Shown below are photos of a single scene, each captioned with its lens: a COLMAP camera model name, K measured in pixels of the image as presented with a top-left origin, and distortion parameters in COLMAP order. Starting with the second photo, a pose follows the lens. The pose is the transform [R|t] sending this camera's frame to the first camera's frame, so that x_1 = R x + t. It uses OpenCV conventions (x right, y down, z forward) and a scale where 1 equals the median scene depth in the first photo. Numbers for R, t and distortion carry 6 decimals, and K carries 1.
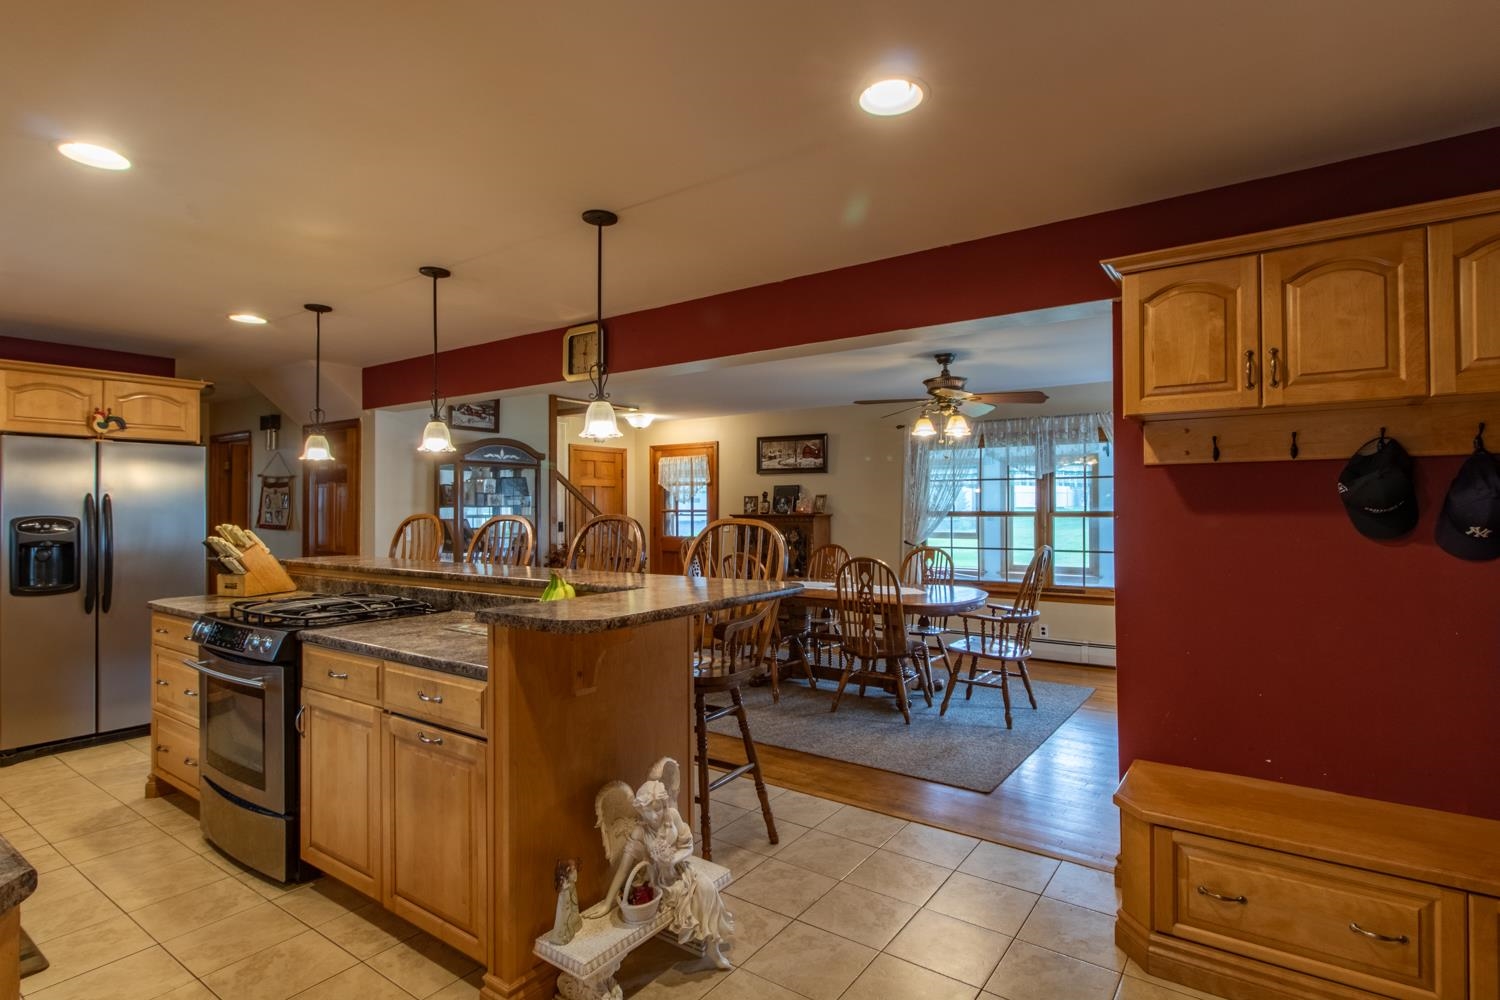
lens RADIAL K [[731.9, 0, 750.3], [0, 731.9, 499.5], [0, 0, 1]] dist [0.004632, 0.000234]
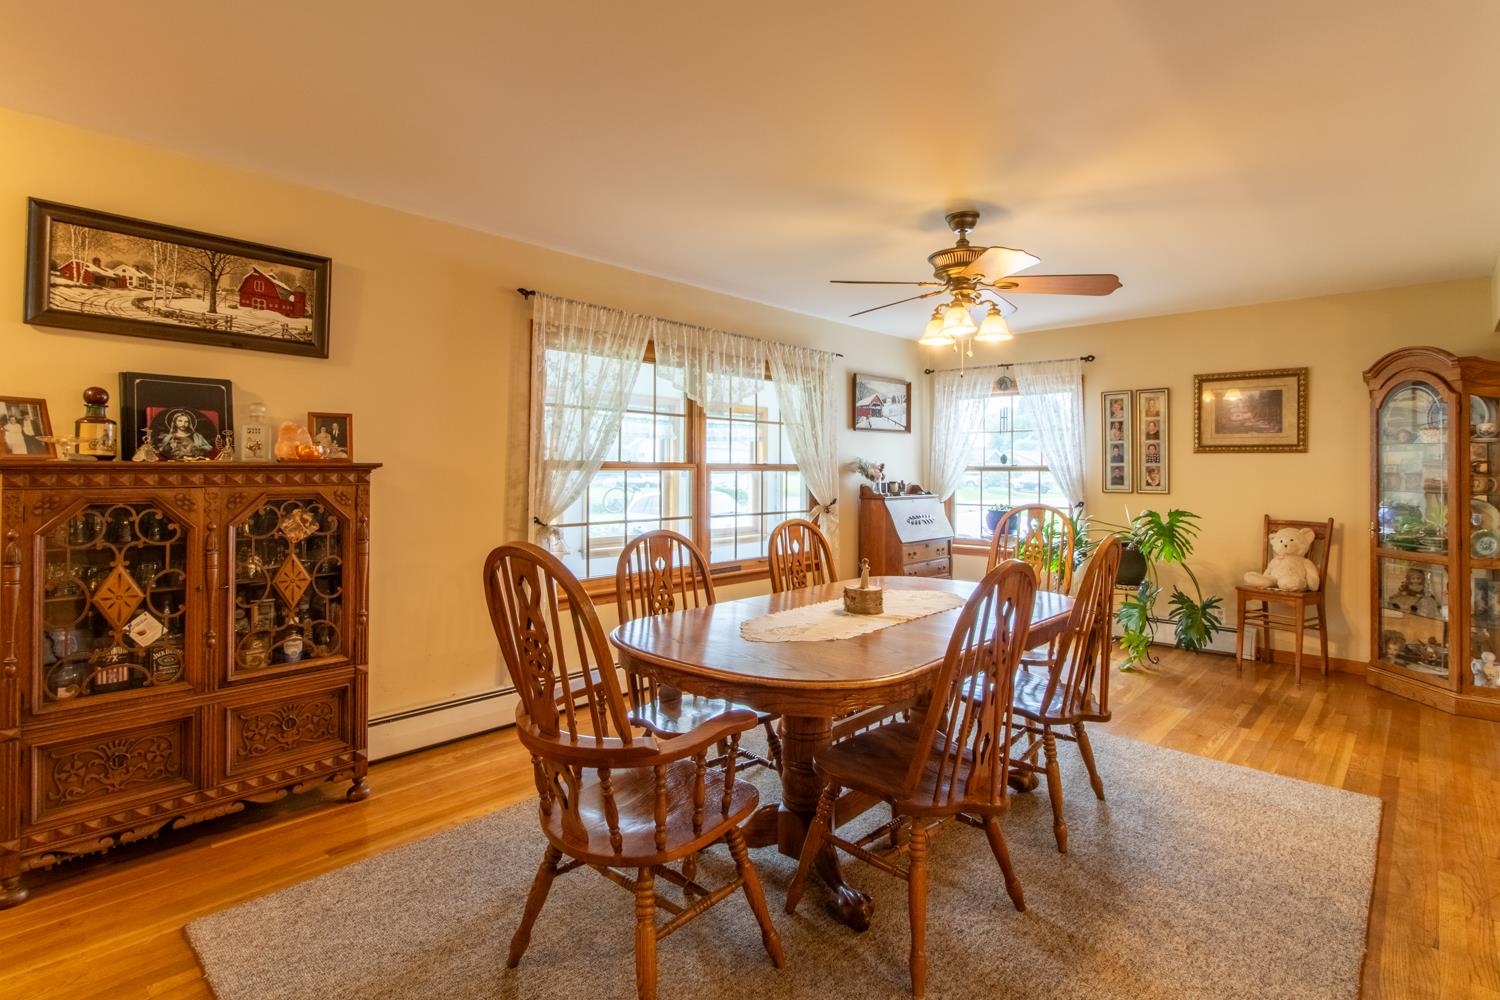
lens RADIAL K [[731.9, 0, 753.4], [0, 731.9, 474.1], [0, 0, 1]] dist [0.004632, 0.000234]
pose [[0.128045, 0.001704, 0.991767, -0.496493], [-0.015170, 0.999885, 0.000241, 0.042703], [-0.991652, -0.015076, 0.128056, 1.374654]]
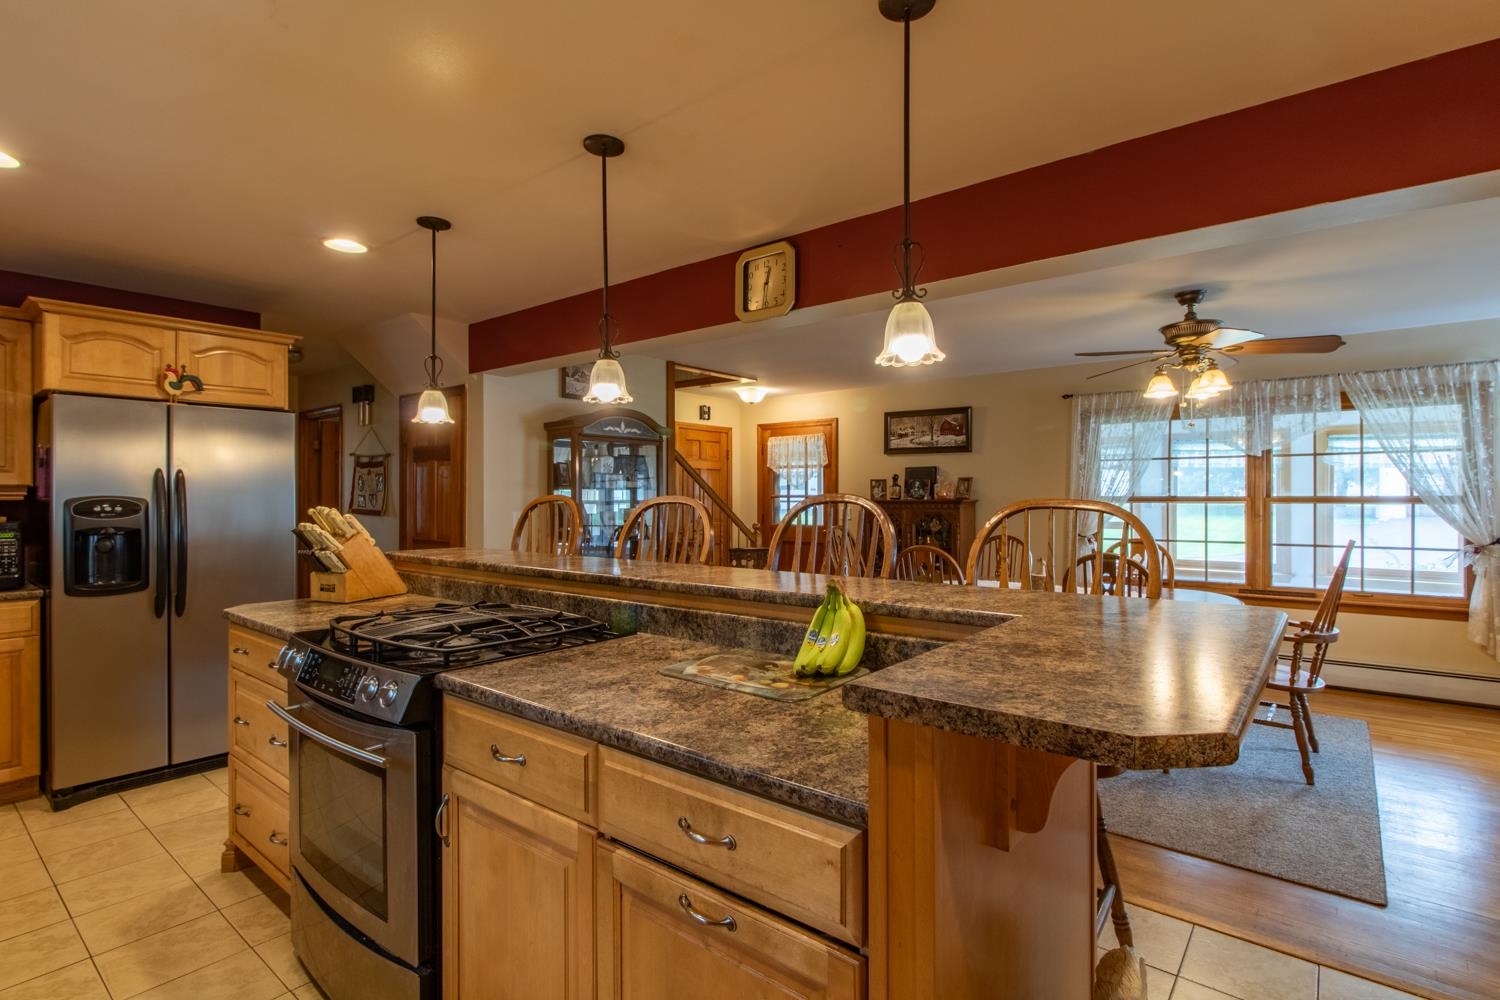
lens RADIAL K [[731.9, 0, 749.8], [0, 731.9, 493.6], [0, 0, 1]] dist [0.004632, 0.000234]
pose [[0.996667, 0.001115, -0.081567, -0.164280], [-0.000424, 0.999964, 0.008479, 0.010544], [0.081574, -0.008417, 0.996632, 0.218579]]
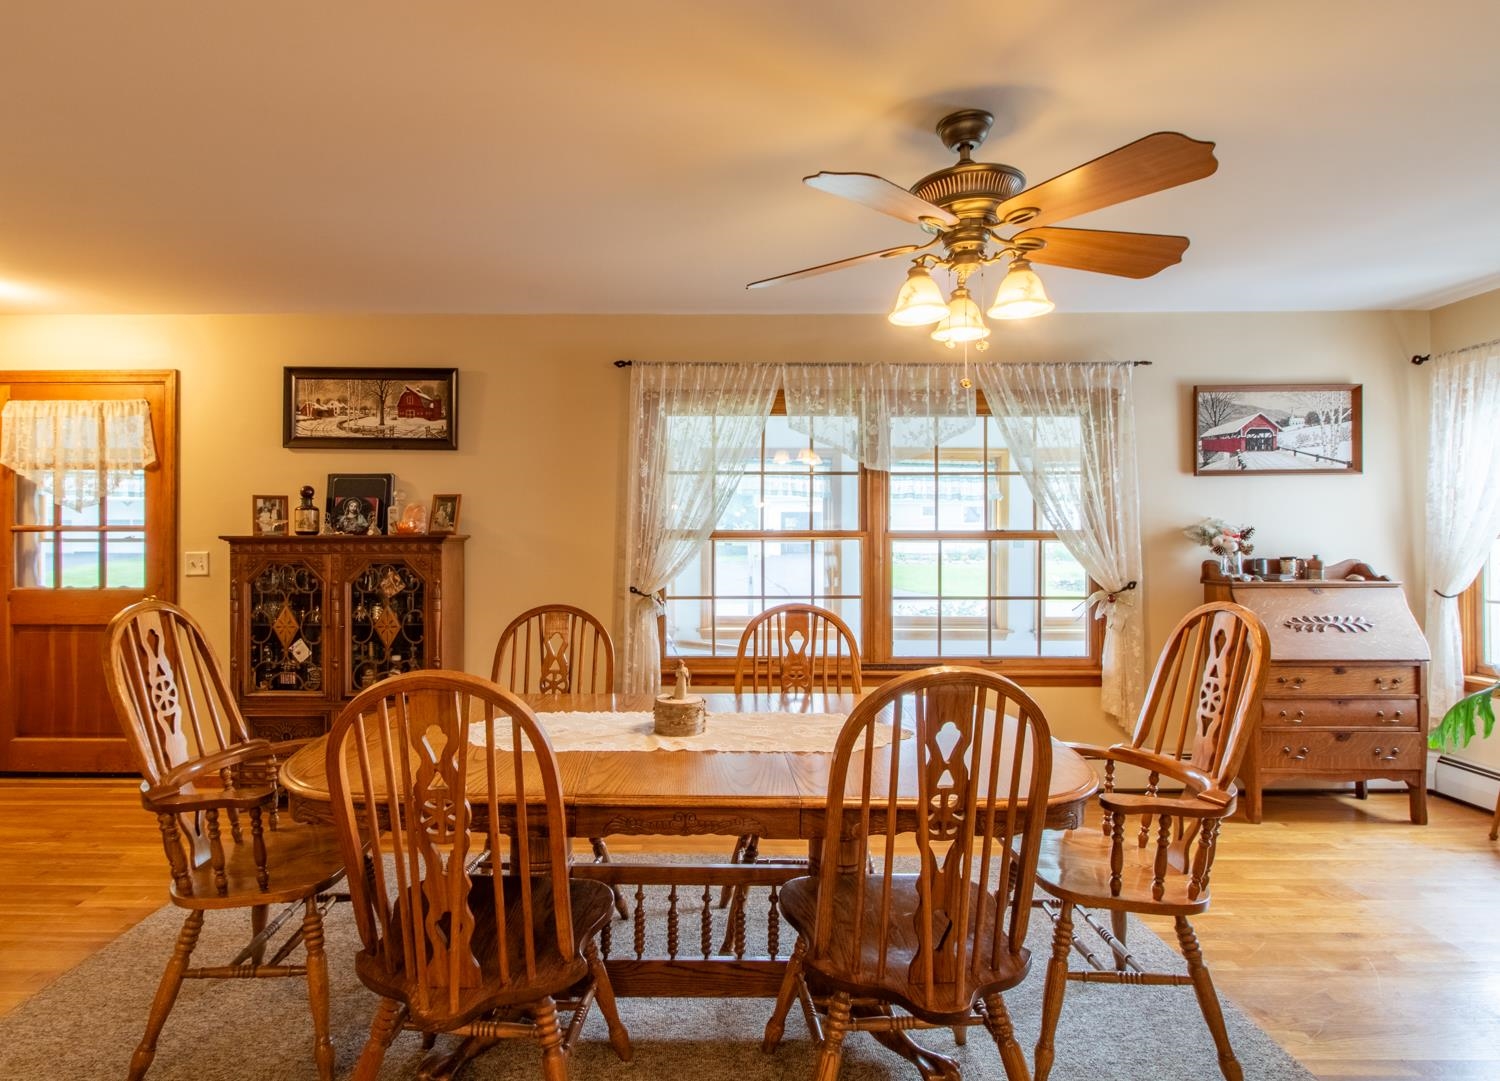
lens RADIAL K [[779.0, 0, 701.5], [0, 779.0, 539.6], [0, 0, 1]] dist [0.005397, -0.006174]
pose [[0.826798, 0.003088, 0.562491, -0.100013], [-0.011016, 0.999882, 0.010703, 0.029808], [-0.562392, -0.015046, 0.826734, 0.913822]]
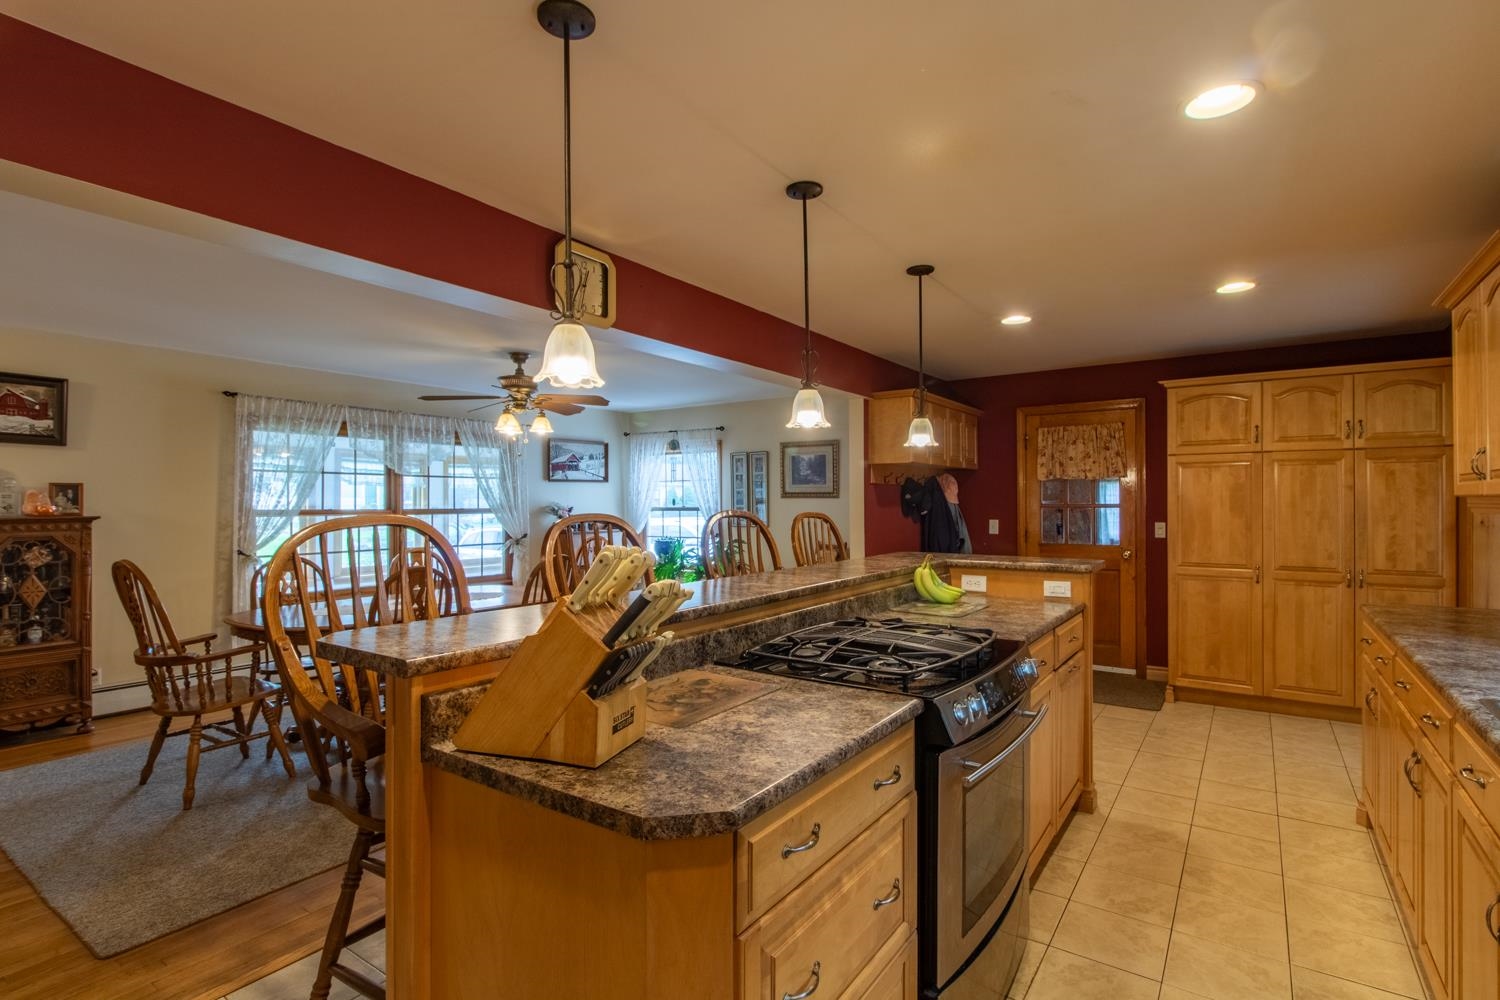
lens RADIAL K [[756.2, 0, 754.2], [0, 756.2, 507.6], [0, 0, 1]] dist [0.002820, 0.000801]
pose [[0.004239, -0.001763, 0.999989, -0.972086], [-0.009939, 0.999949, 0.001805, 0.012888], [-0.999942, -0.009947, 0.004221, 0.837228]]
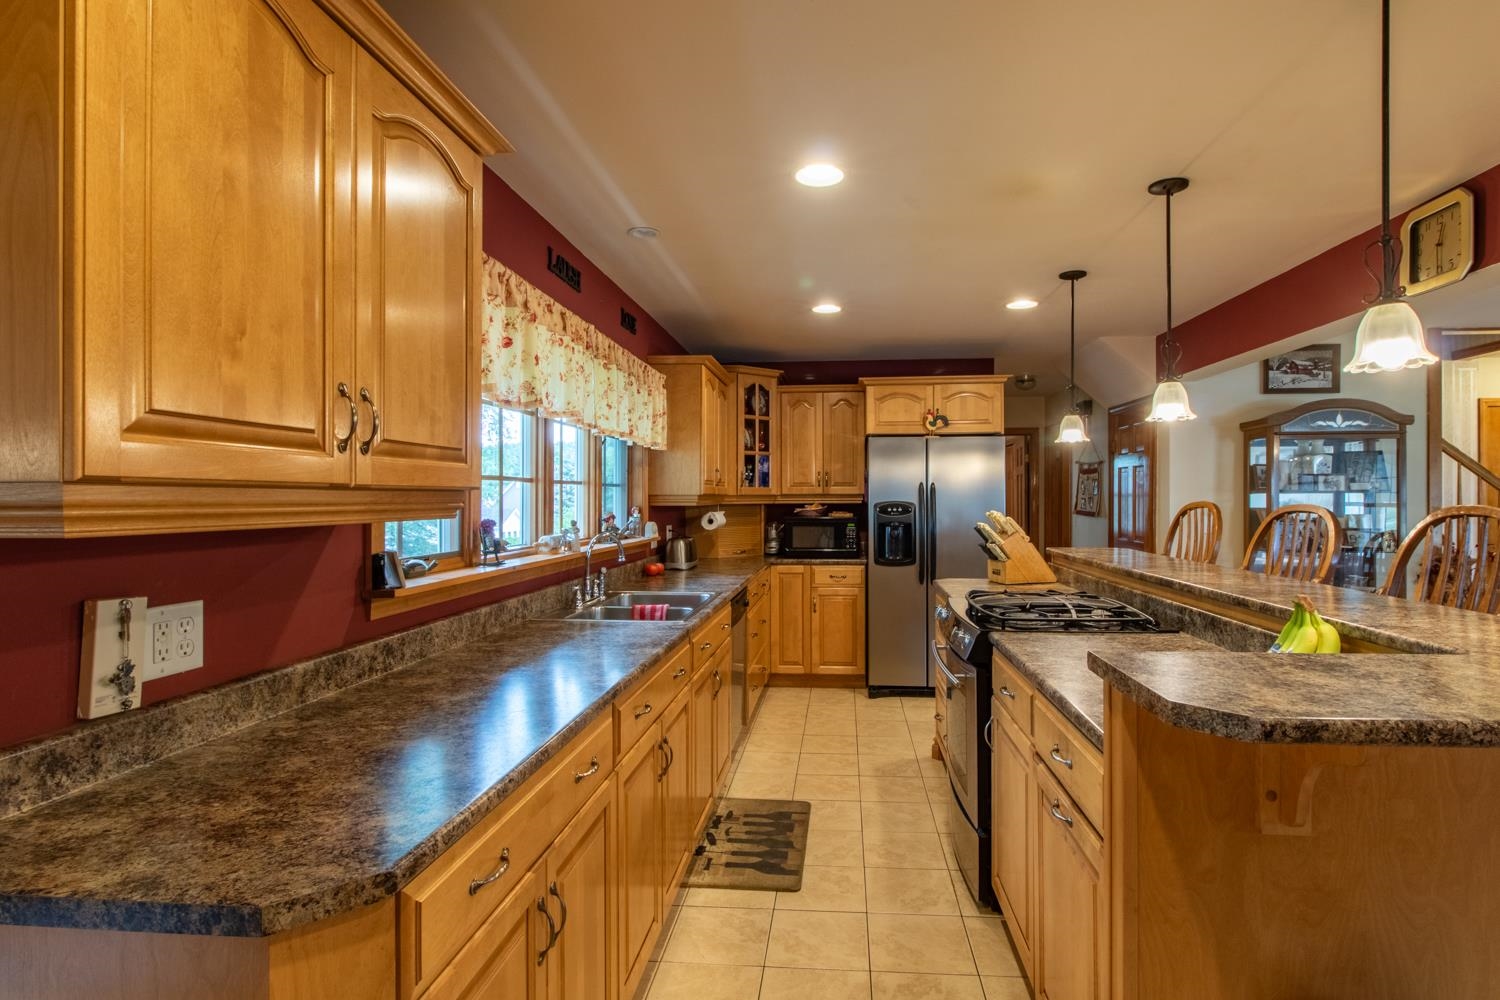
lens RADIAL K [[756.2, 0, 810.1], [0, 756.2, 500.4], [0, 0, 1]] dist [0.002820, 0.000801]
pose [[0.532687, 0.004855, -0.846299, 0.028629], [0.012868, 0.999821, 0.013835, 0.001309], [0.846215, -0.018260, 0.532529, 0.177740]]
